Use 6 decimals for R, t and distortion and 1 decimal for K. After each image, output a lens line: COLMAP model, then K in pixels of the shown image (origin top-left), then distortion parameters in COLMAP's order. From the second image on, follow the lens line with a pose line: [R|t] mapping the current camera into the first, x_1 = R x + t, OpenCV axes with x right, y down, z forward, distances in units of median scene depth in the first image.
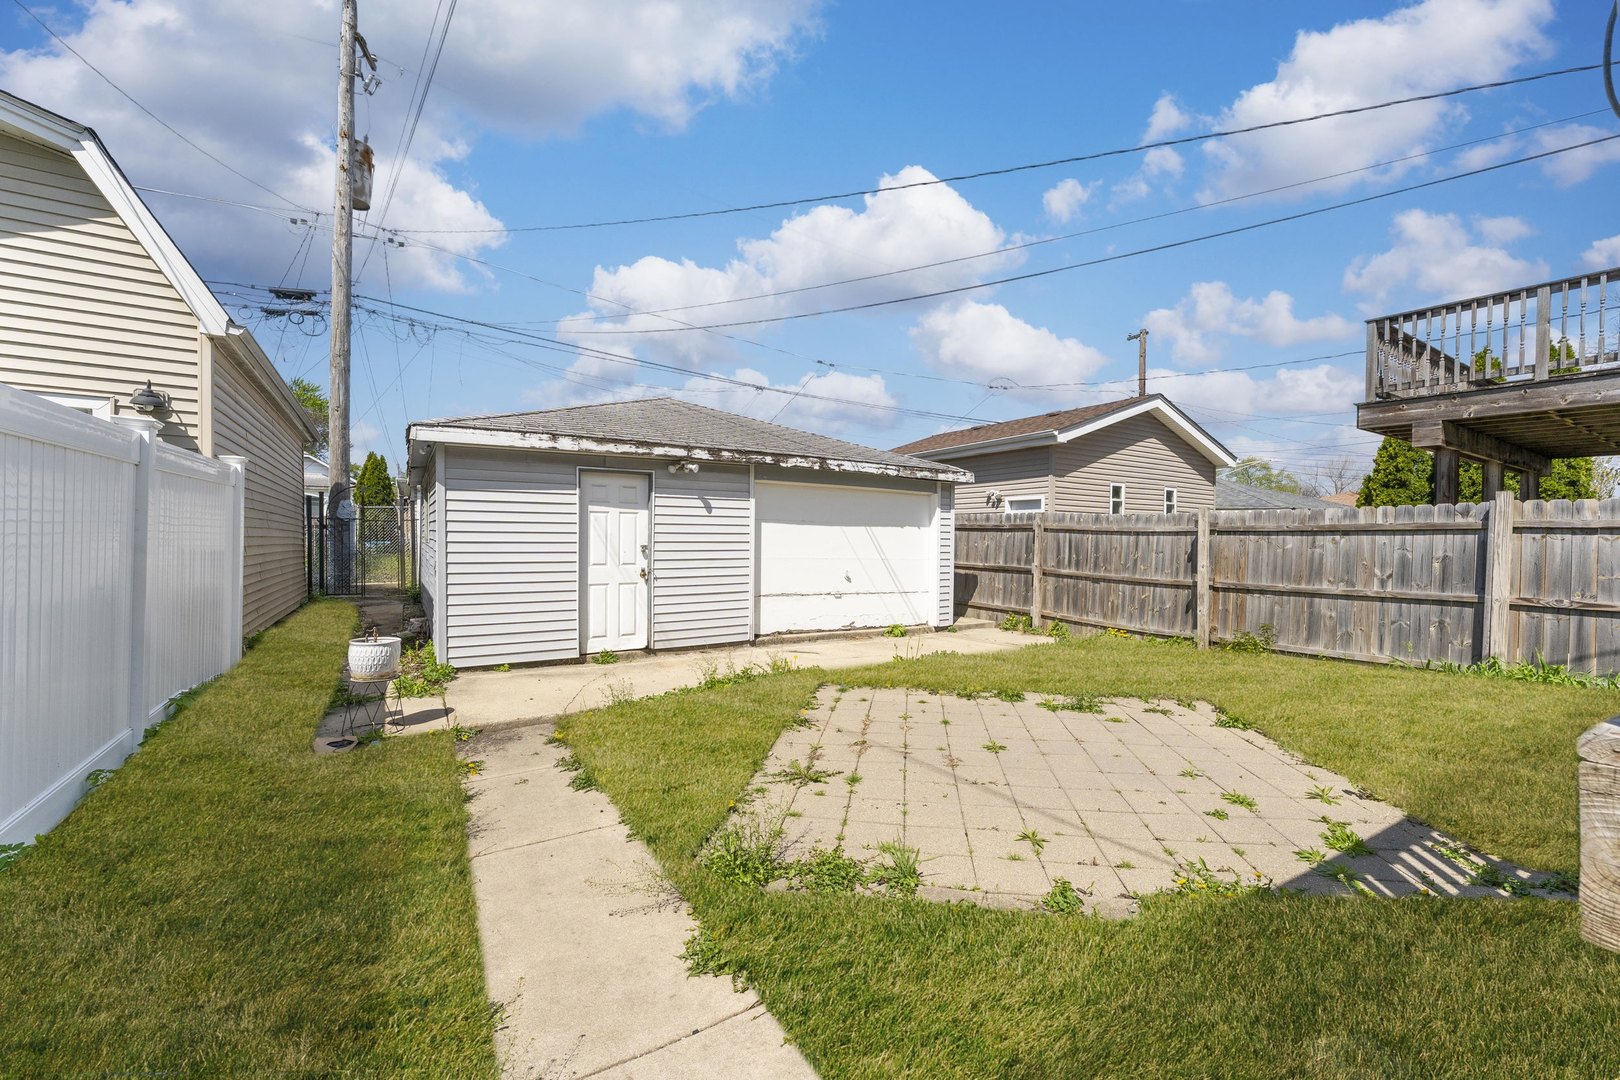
lens RADIAL K [[644.7, 0, 814.5], [0, 644.7, 541.3], [0, 0, 1]] dist [0.000445, 0.000064]
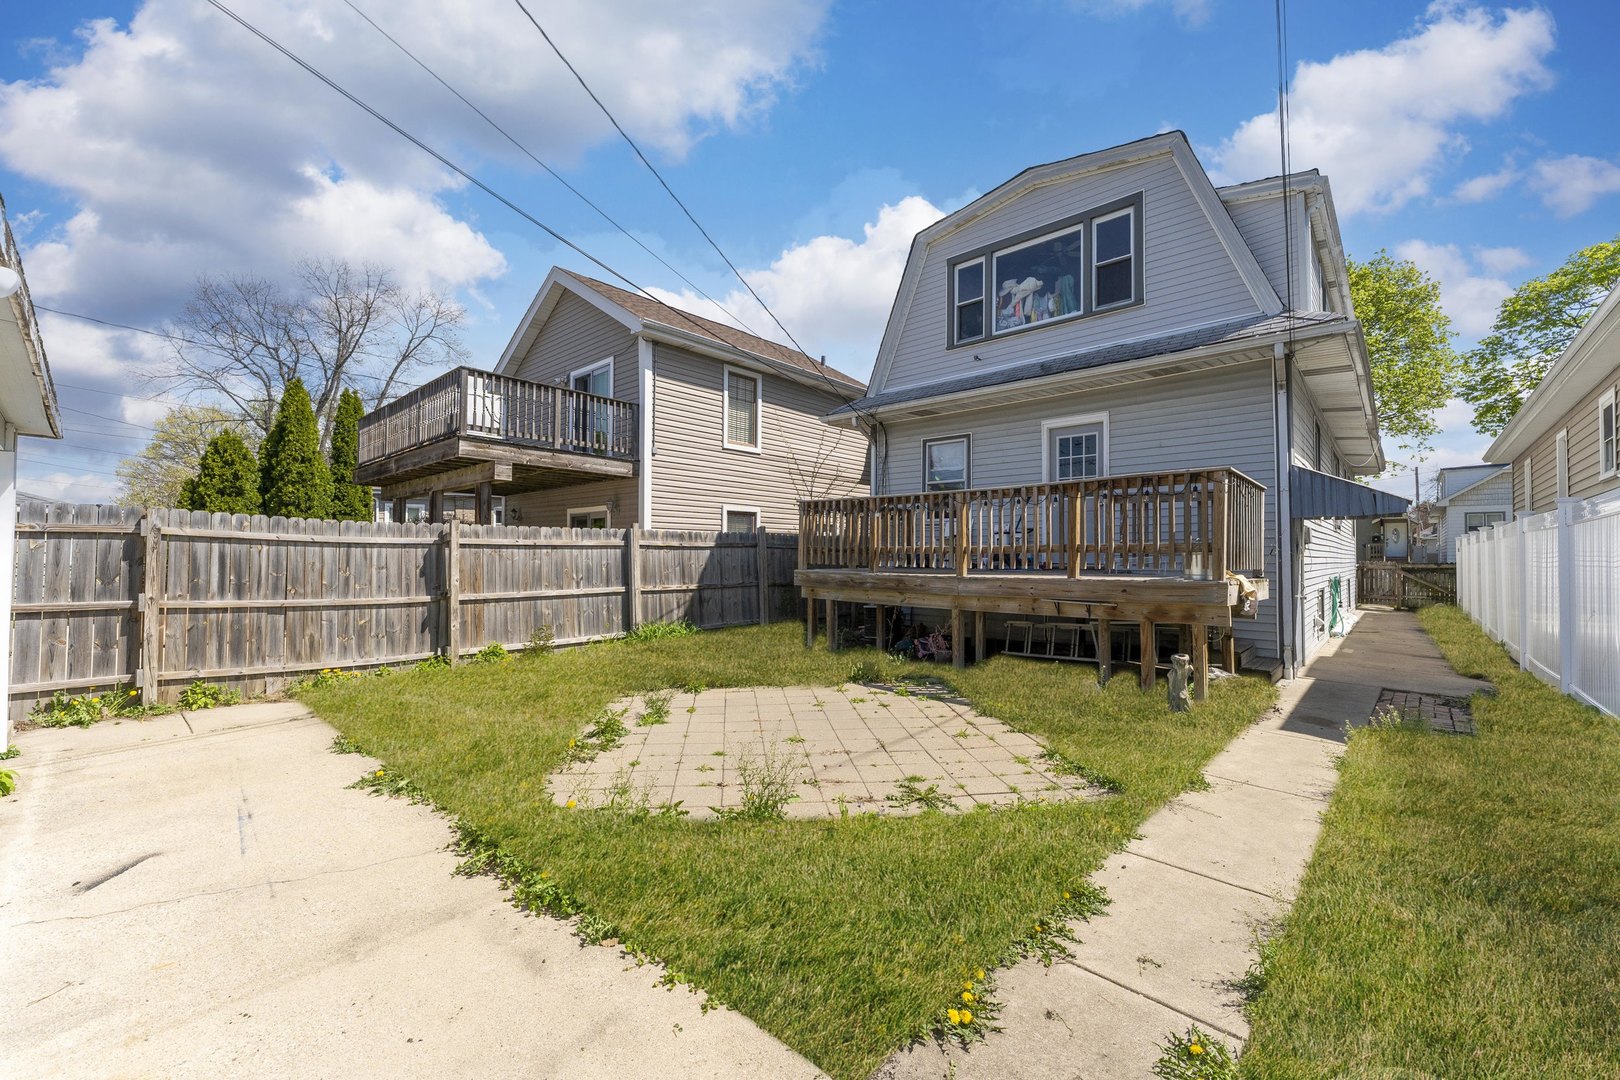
lens RADIAL K [[644.7, 0, 814.5], [0, 644.7, 541.3], [0, 0, 1]] dist [0.000445, 0.000064]
pose [[-0.260938, 0.009109, 0.965313, -0.551779], [-0.002242, 0.999947, -0.010042, -0.013633], [-0.965353, -0.004784, -0.260904, 0.836424]]
